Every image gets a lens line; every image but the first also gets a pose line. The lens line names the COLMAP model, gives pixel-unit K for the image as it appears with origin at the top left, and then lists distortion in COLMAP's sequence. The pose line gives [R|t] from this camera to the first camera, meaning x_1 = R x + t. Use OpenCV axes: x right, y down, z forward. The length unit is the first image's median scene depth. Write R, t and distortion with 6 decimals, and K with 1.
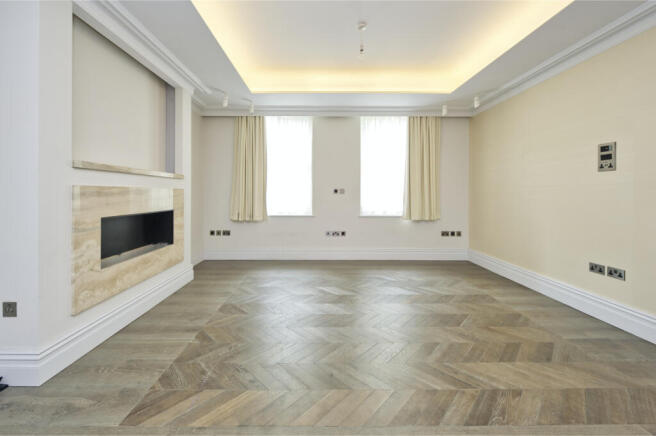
lens RADIAL K [[275.7, 0, 325.3], [0, 275.7, 200.2], [0, 0, 1]] dist [-0.002540, -0.000692]
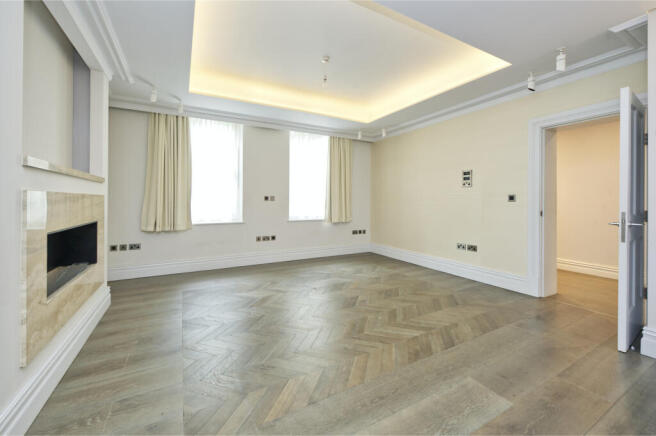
lens RADIAL K [[261.3, 0, 328.6], [0, 261.3, 207.5], [0, 0, 1]] dist [0.001735, -0.000104]
pose [[0.882912, -0.013196, 0.469353, -0.256471], [0.011562, 0.999913, 0.006362, -0.001260], [-0.469396, -0.000190, 0.882988, 0.000376]]
